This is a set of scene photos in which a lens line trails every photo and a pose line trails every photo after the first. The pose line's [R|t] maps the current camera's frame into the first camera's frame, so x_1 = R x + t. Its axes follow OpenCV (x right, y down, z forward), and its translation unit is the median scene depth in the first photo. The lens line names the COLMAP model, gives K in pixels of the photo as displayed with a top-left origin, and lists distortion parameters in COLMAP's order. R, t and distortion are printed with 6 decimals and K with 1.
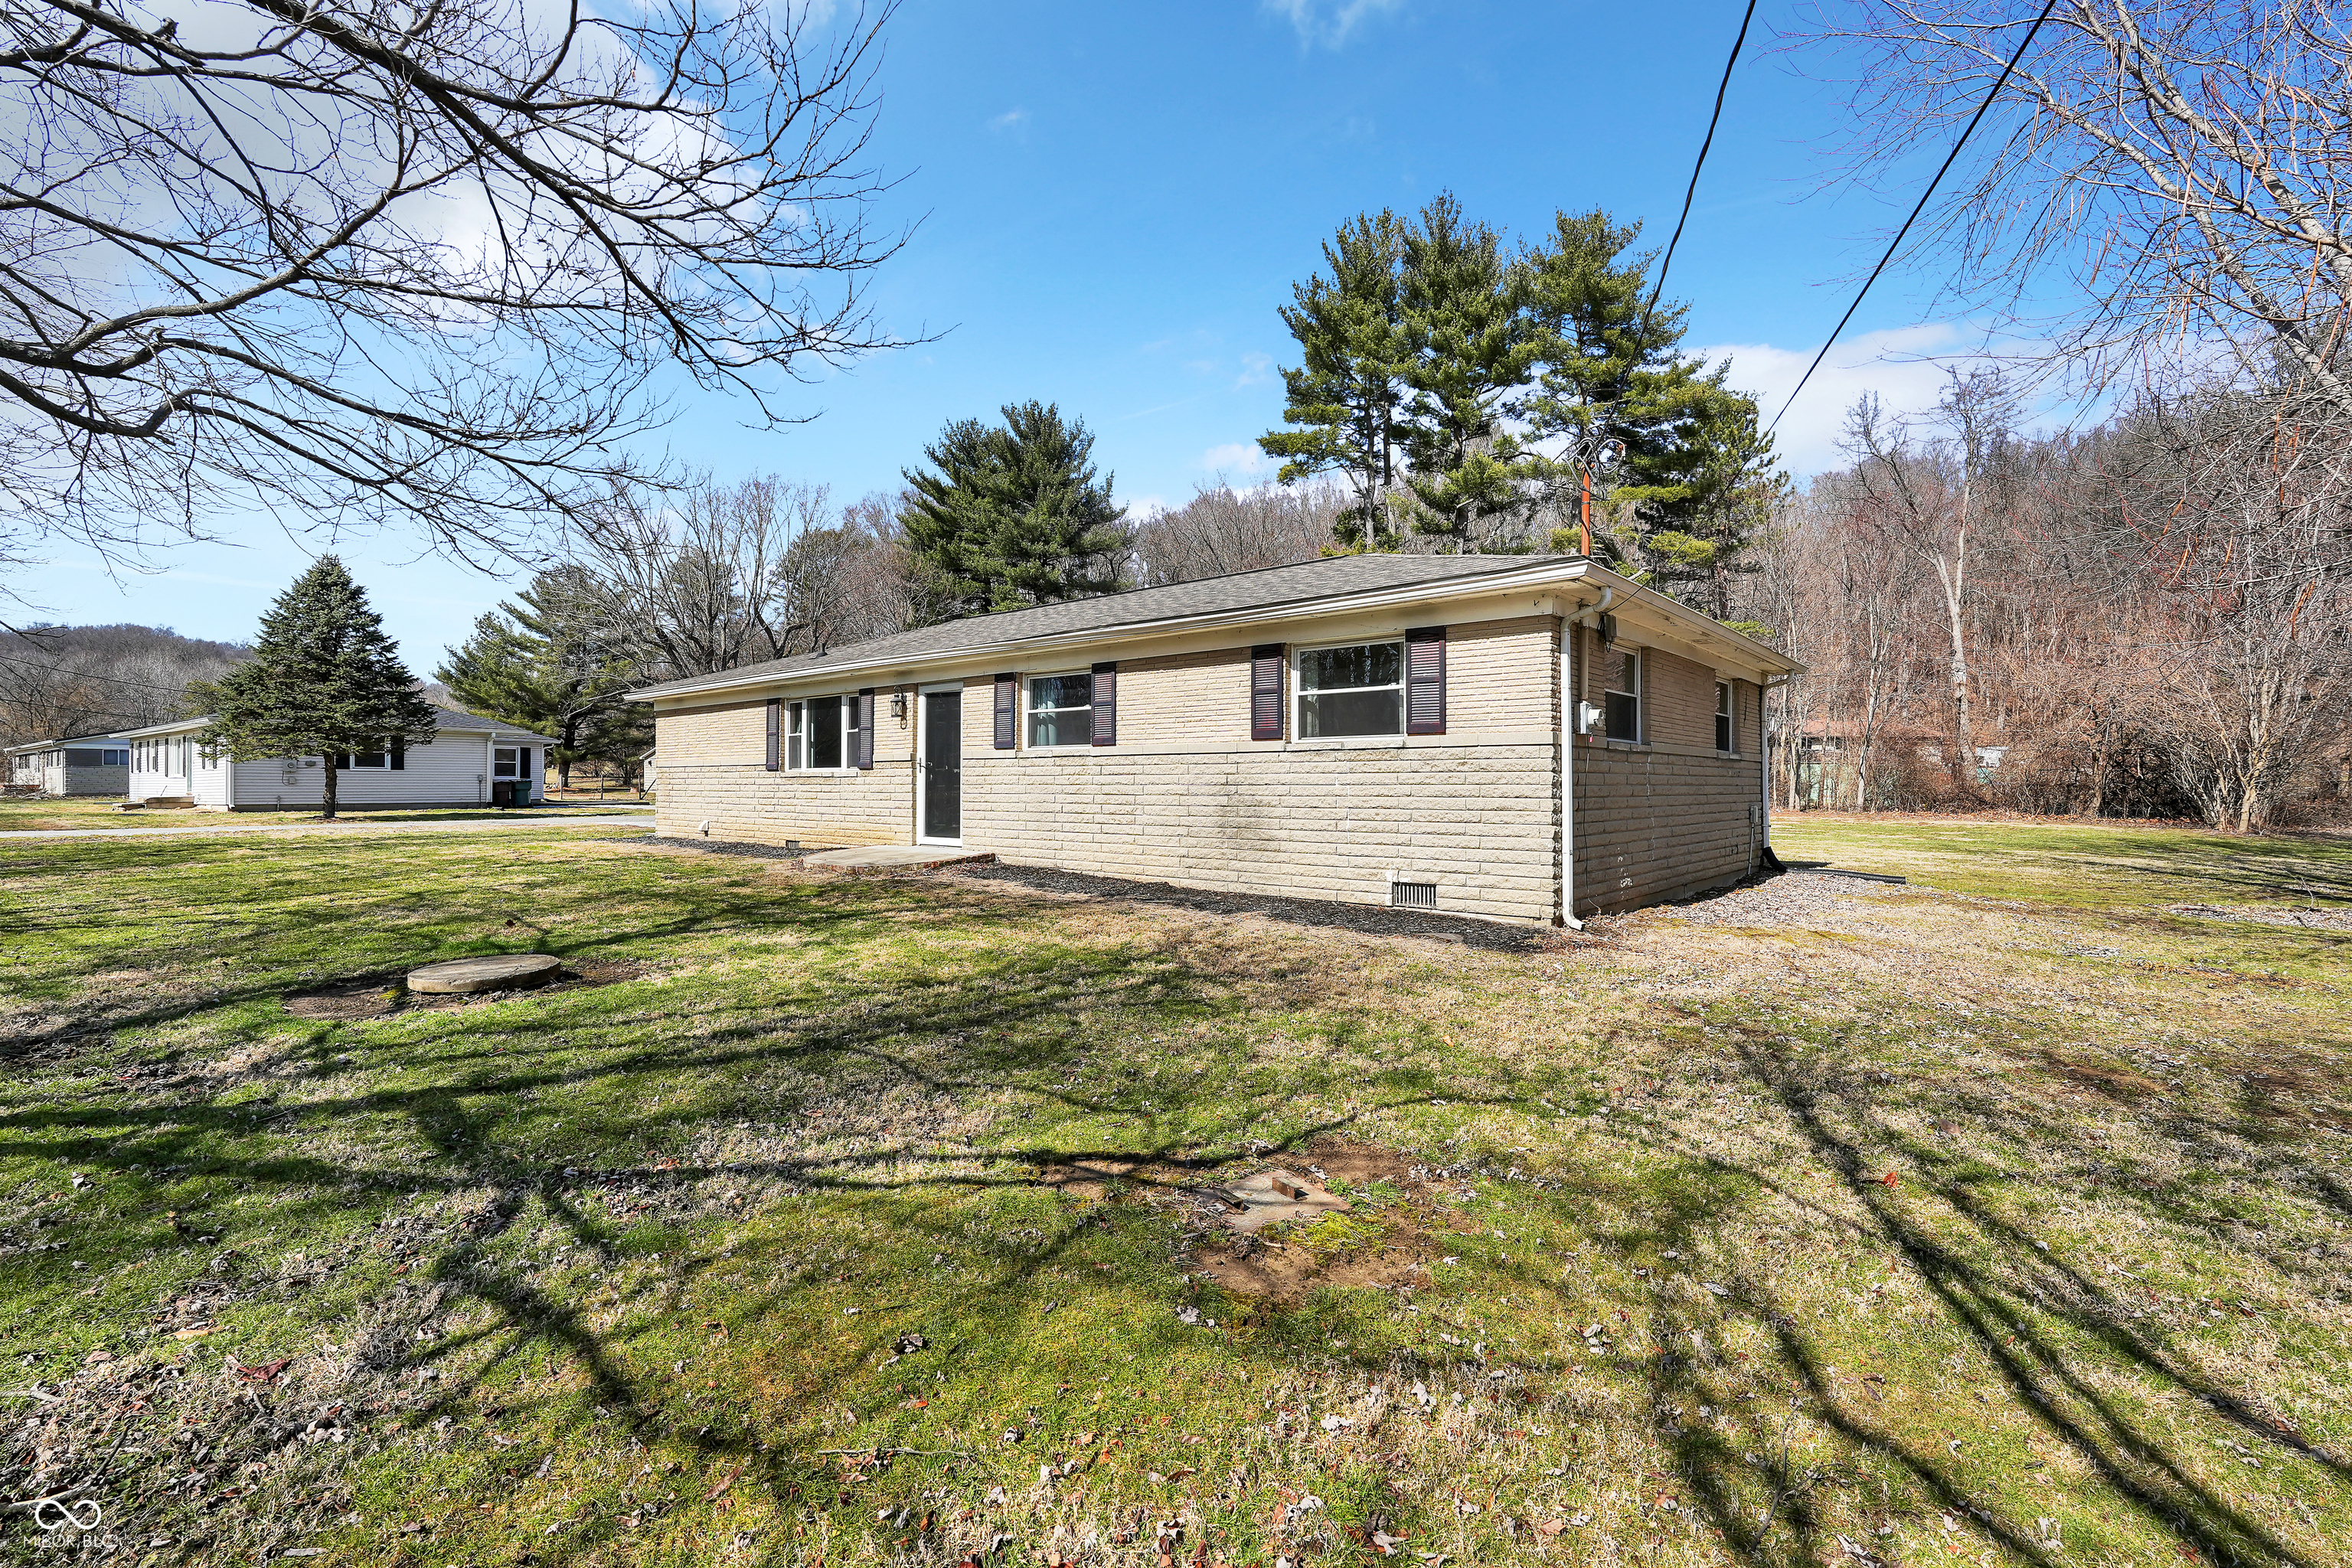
lens RADIAL K [[1058.3, 0, 1178.0], [0, 1058.3, 748.3], [0, 0, 1]] dist [-0.000251, 0.001228]
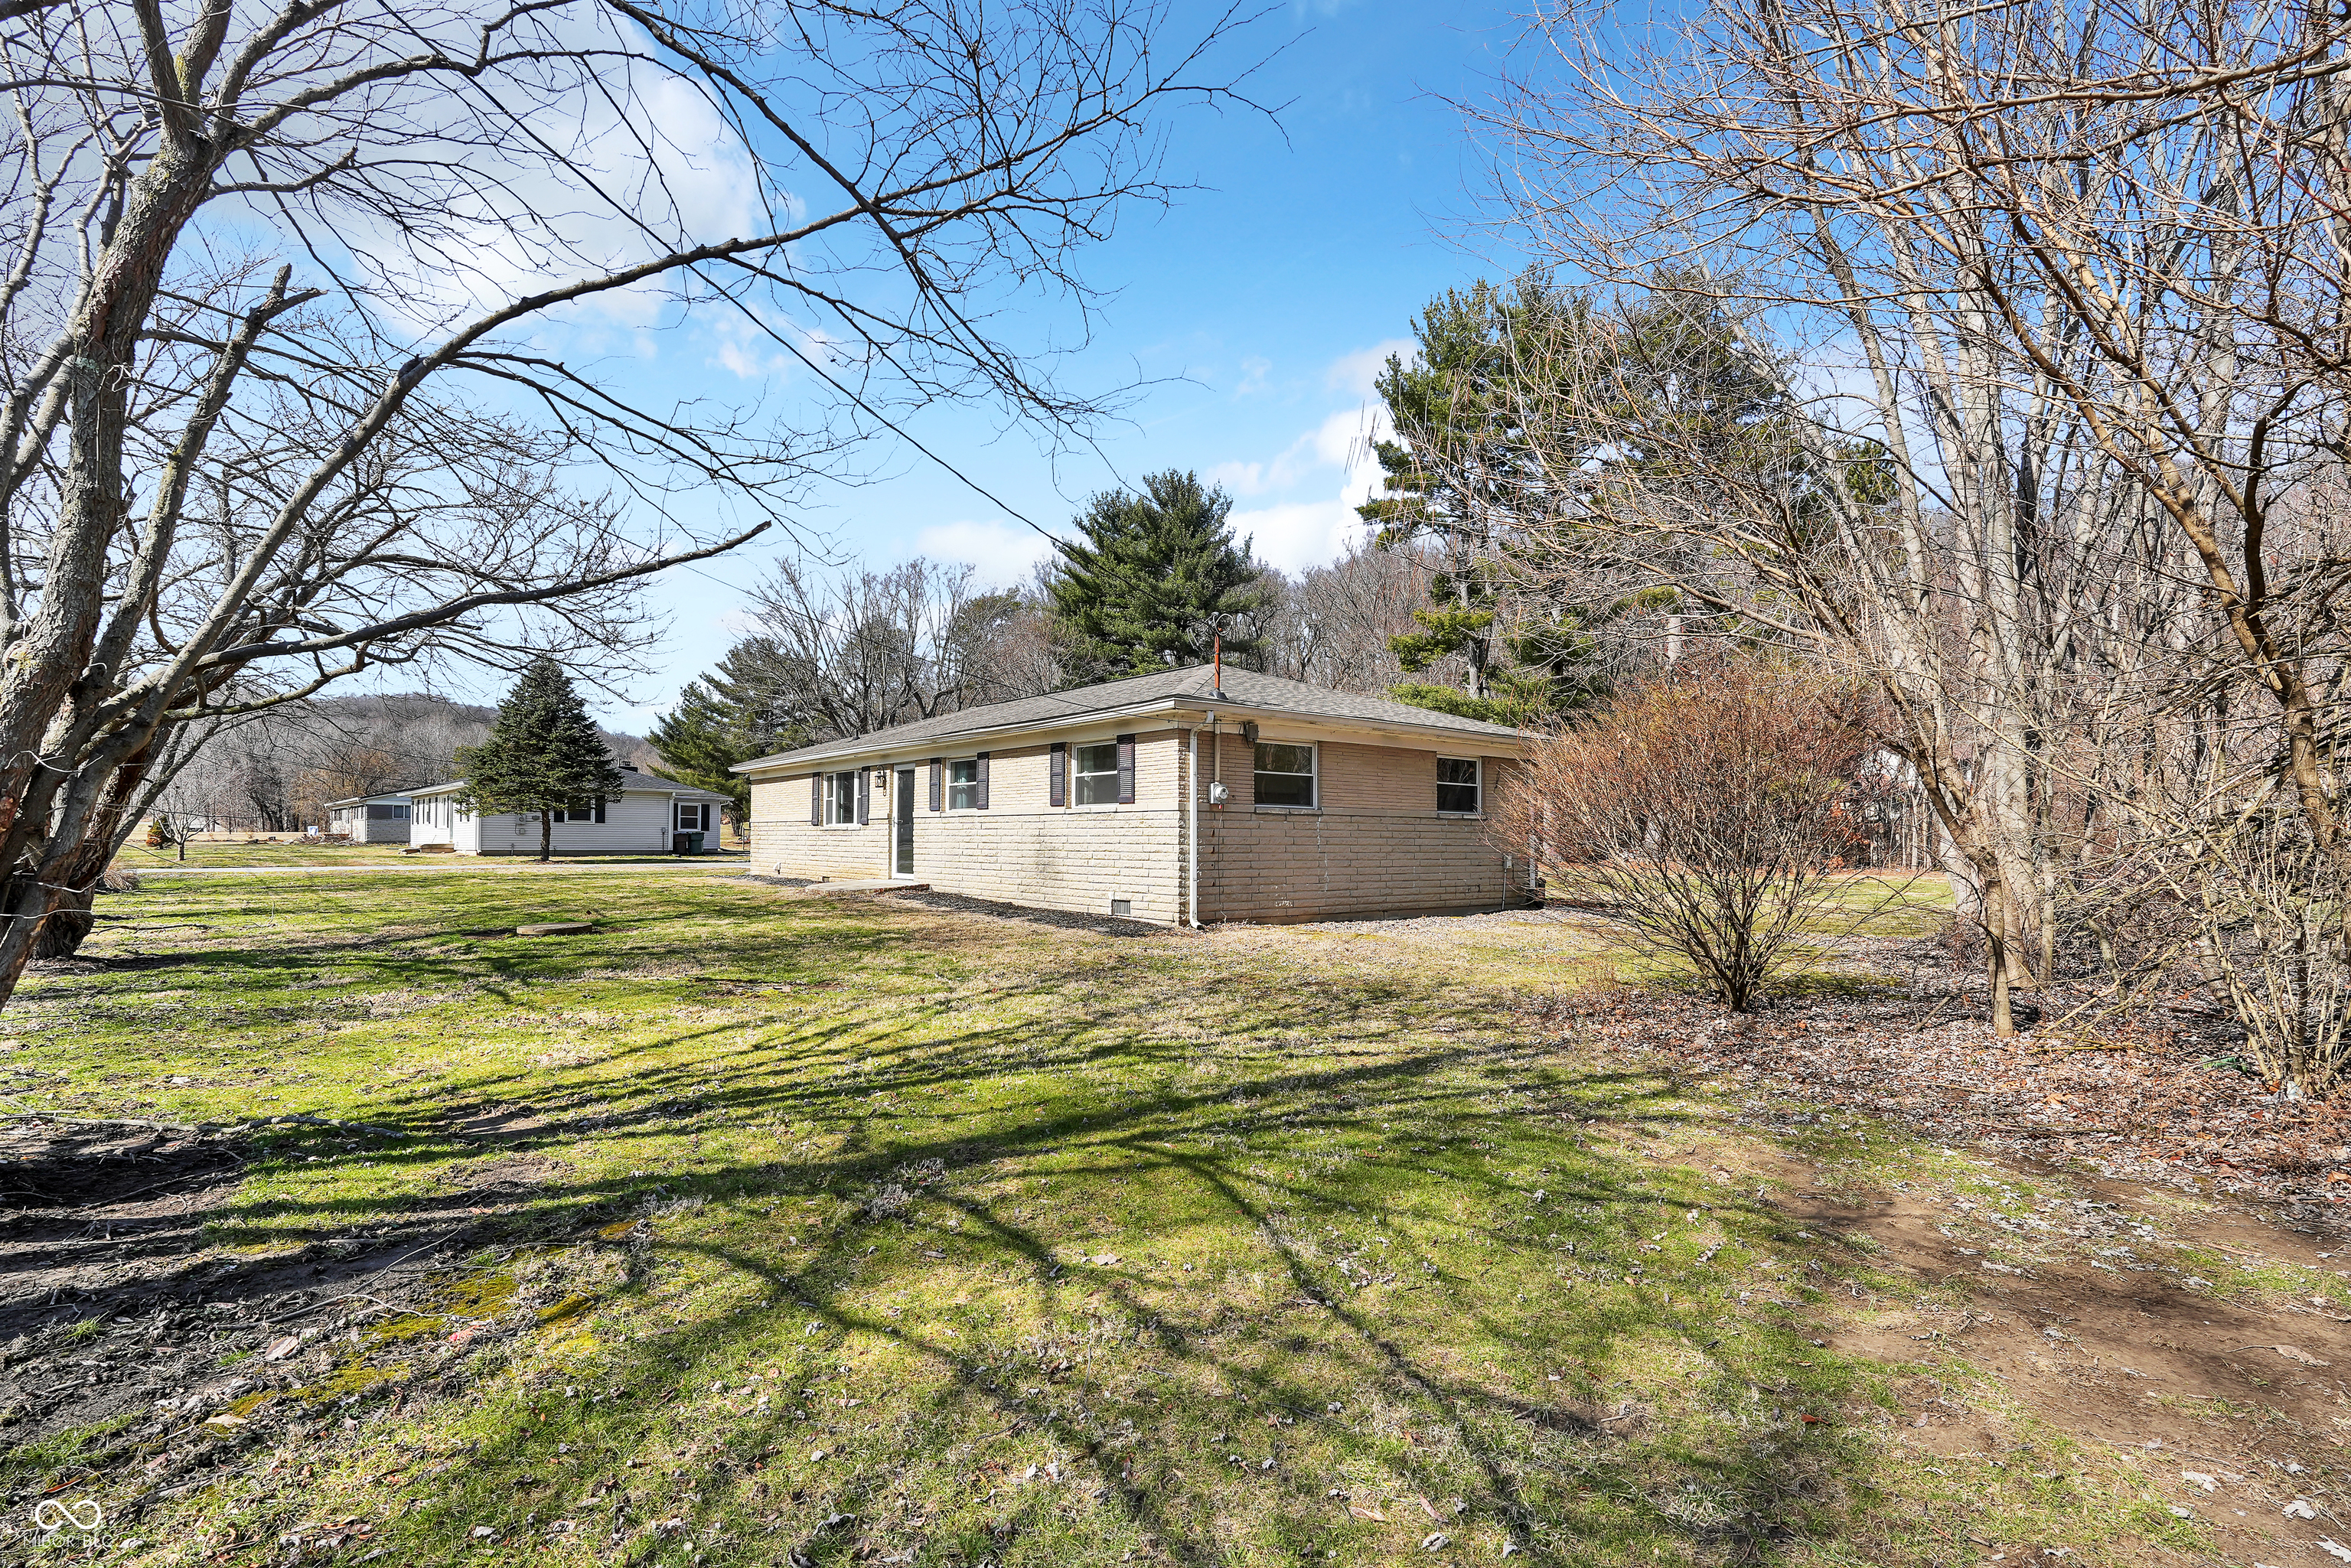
lens RADIAL K [[1088.3, 0, 1175.5], [0, 1088.3, 784.0], [0, 0, 1]] dist [-0.002625, -0.000511]
pose [[0.985695, -0.002069, -0.168528, 0.139745], [-0.000964, 0.999839, -0.017914, -0.003222], [0.168538, 0.017821, 0.985534, -0.135584]]
